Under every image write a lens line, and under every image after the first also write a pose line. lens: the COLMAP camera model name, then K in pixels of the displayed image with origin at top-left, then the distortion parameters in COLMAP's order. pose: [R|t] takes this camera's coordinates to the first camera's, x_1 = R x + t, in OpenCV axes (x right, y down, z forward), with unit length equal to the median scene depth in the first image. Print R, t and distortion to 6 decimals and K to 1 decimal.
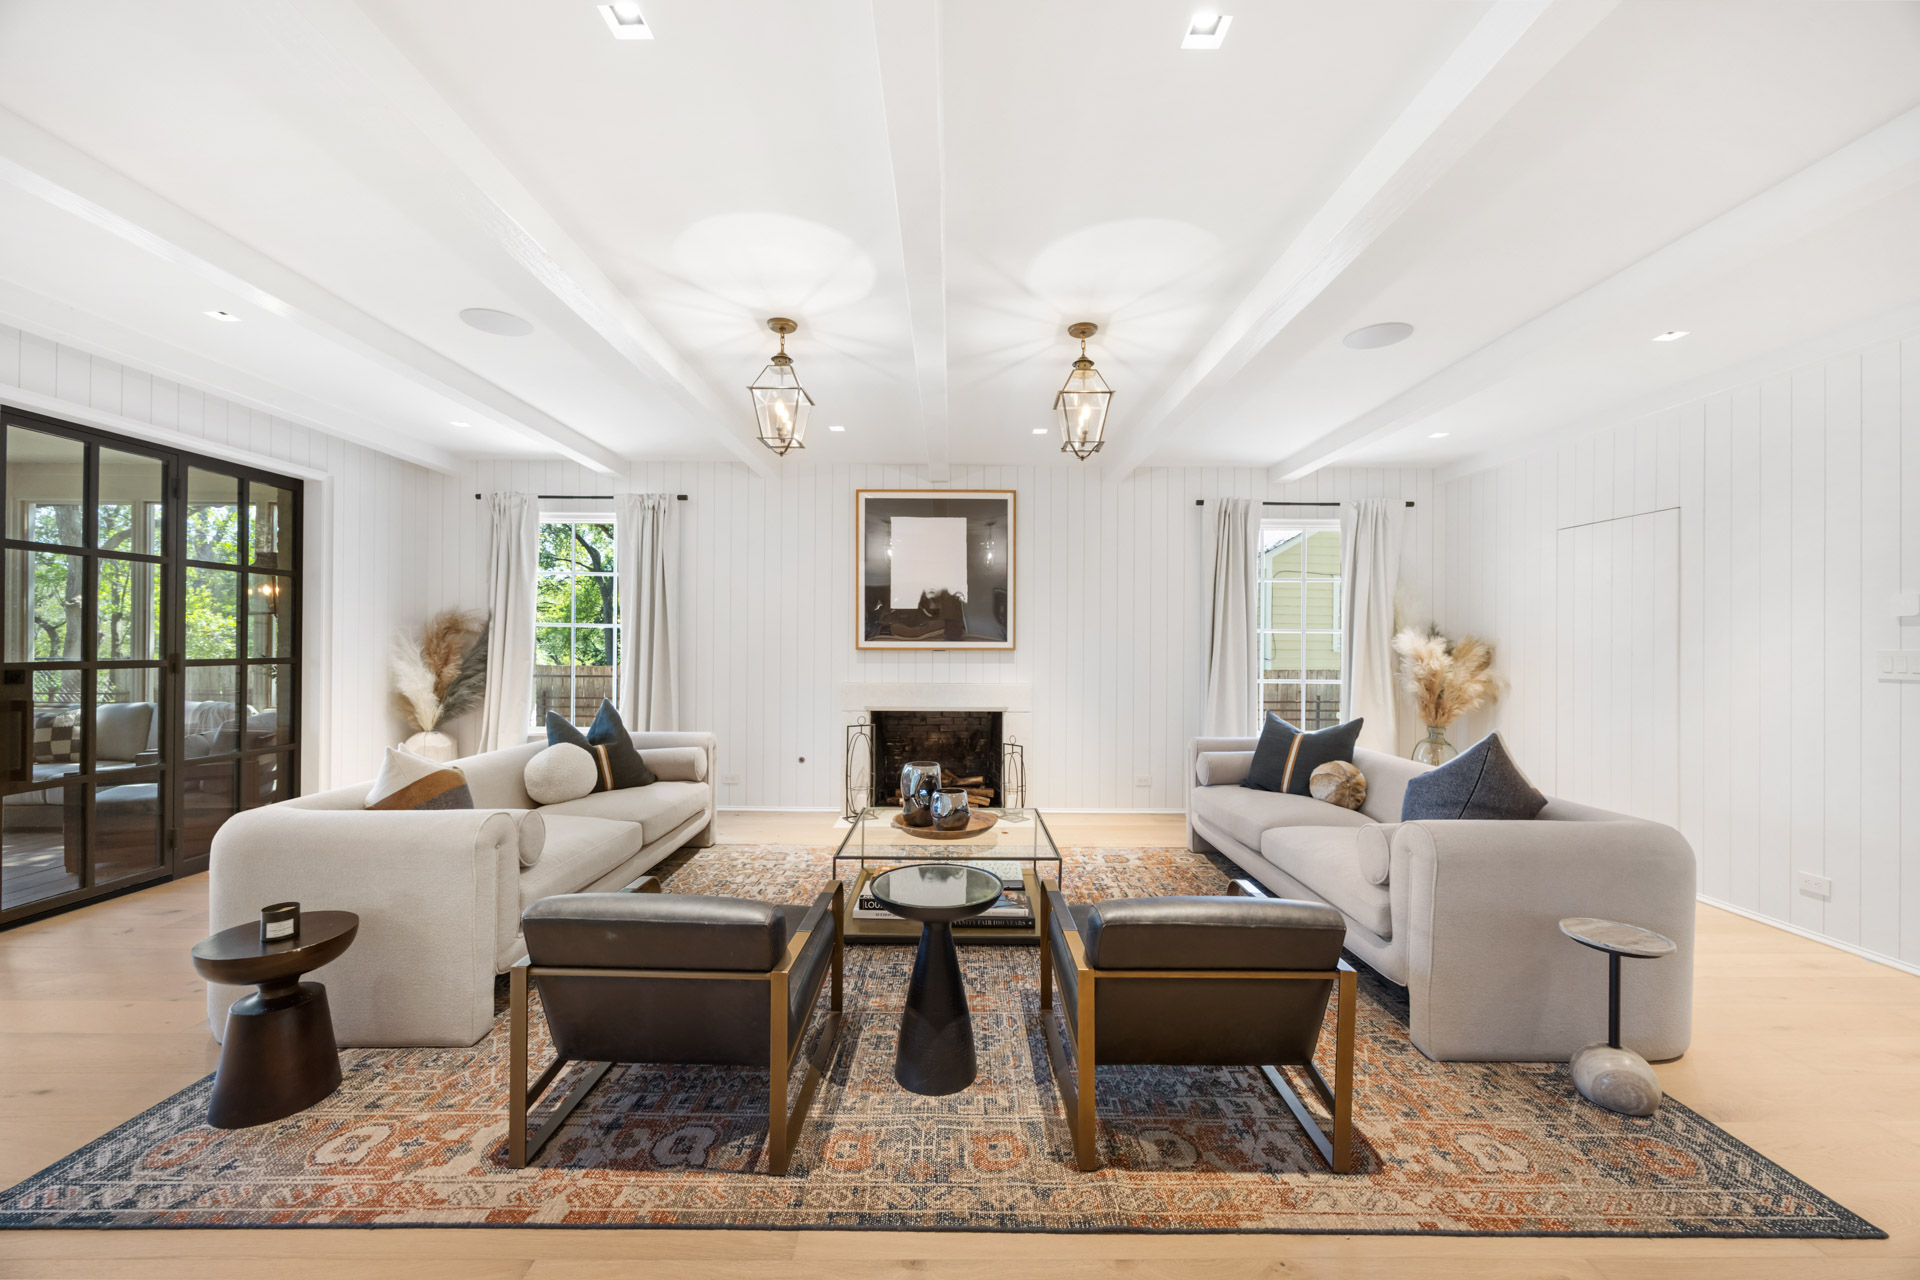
lens RADIAL K [[748.0, 0, 947.8], [0, 748.0, 645.7], [0, 0, 1]] dist [-0.002541, -0.000457]
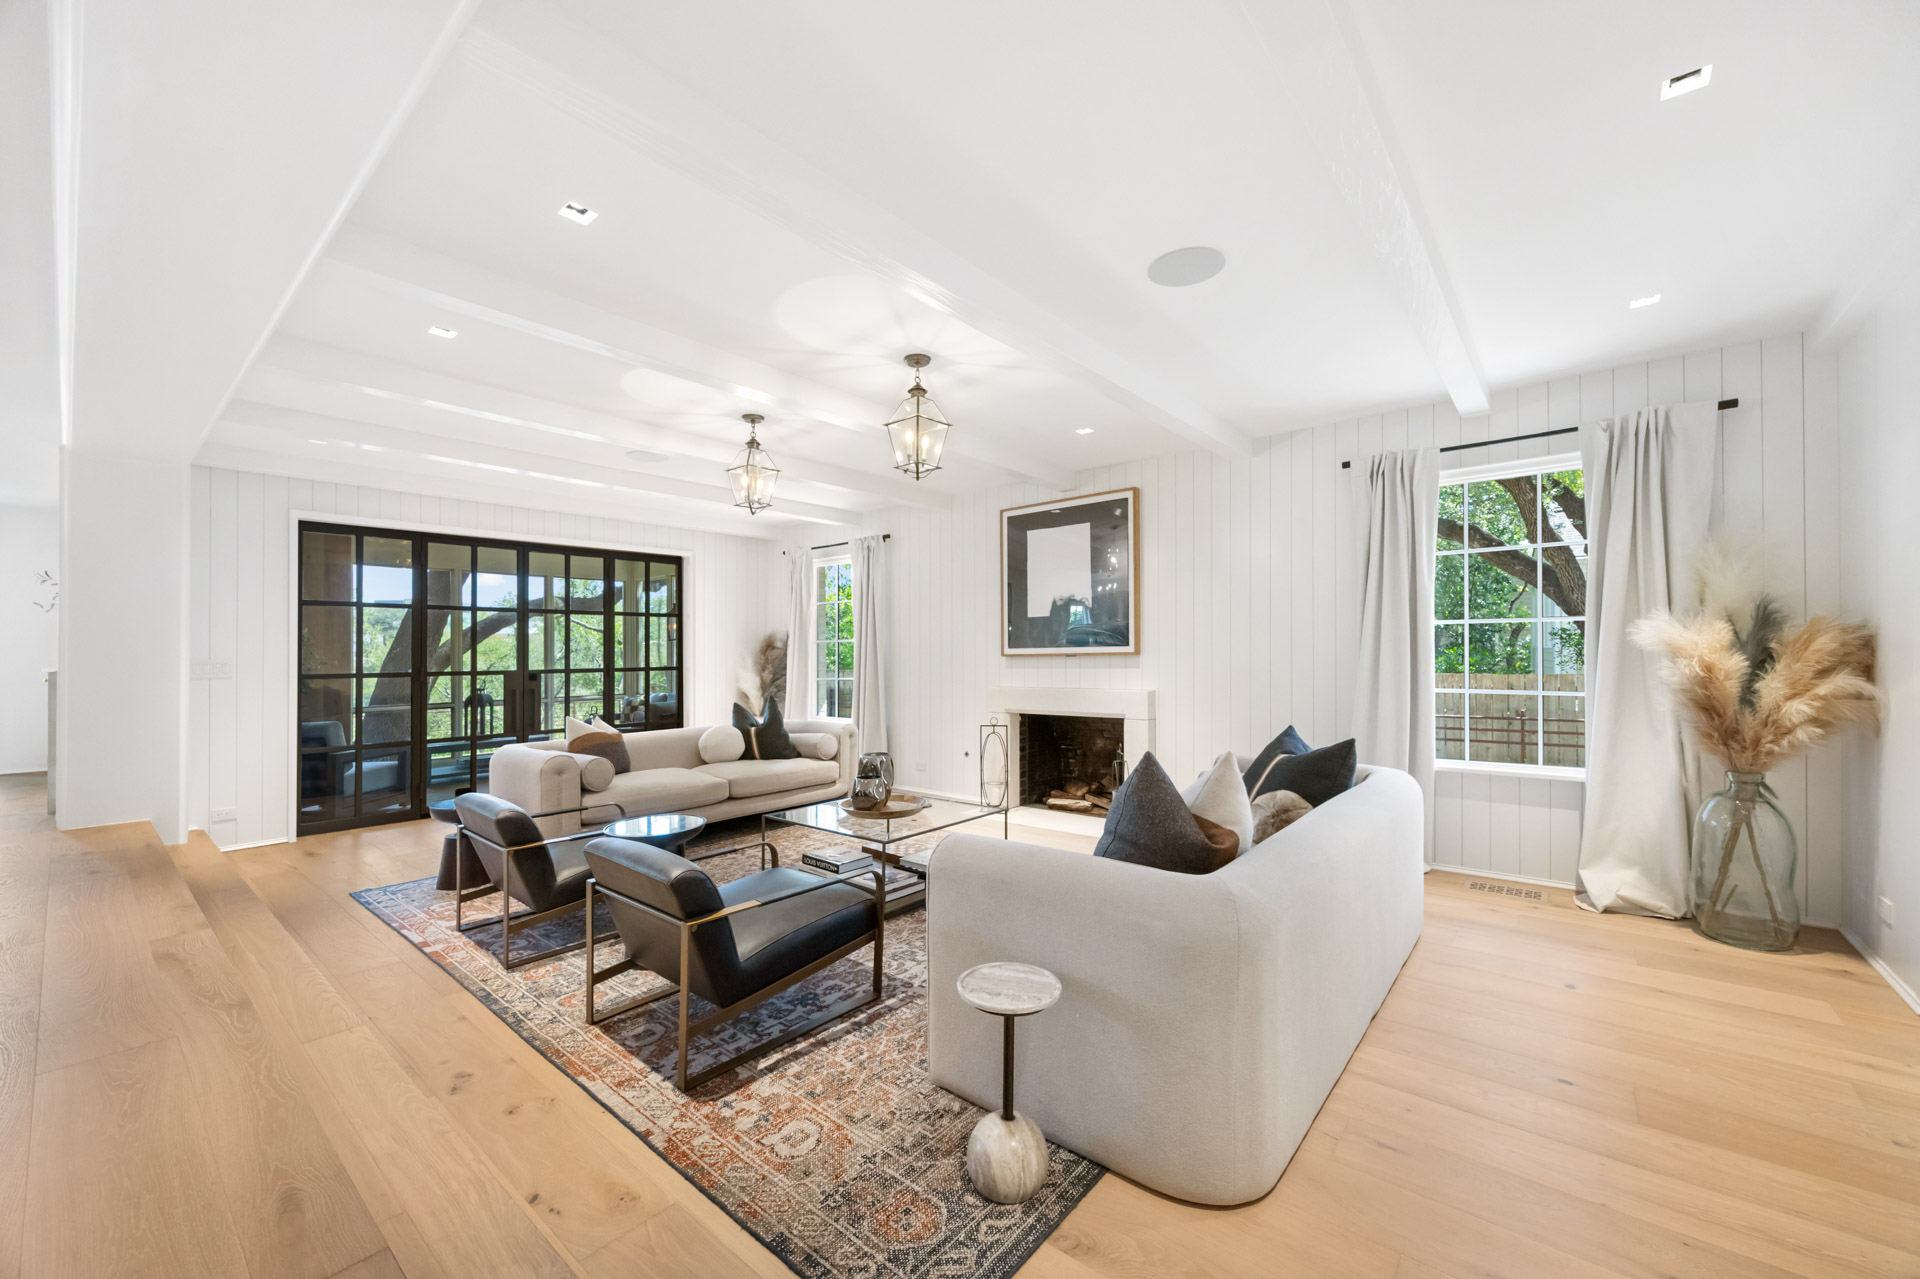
lens RADIAL K [[748.0, 0, 943.7], [0, 748.0, 650.9], [0, 0, 1]] dist [-0.002541, -0.000457]
pose [[0.755315, -0.019803, -0.655063, 0.555009], [0.018107, 0.999792, -0.009346, 0.006235], [0.655112, -0.004802, 0.755516, 0.124903]]
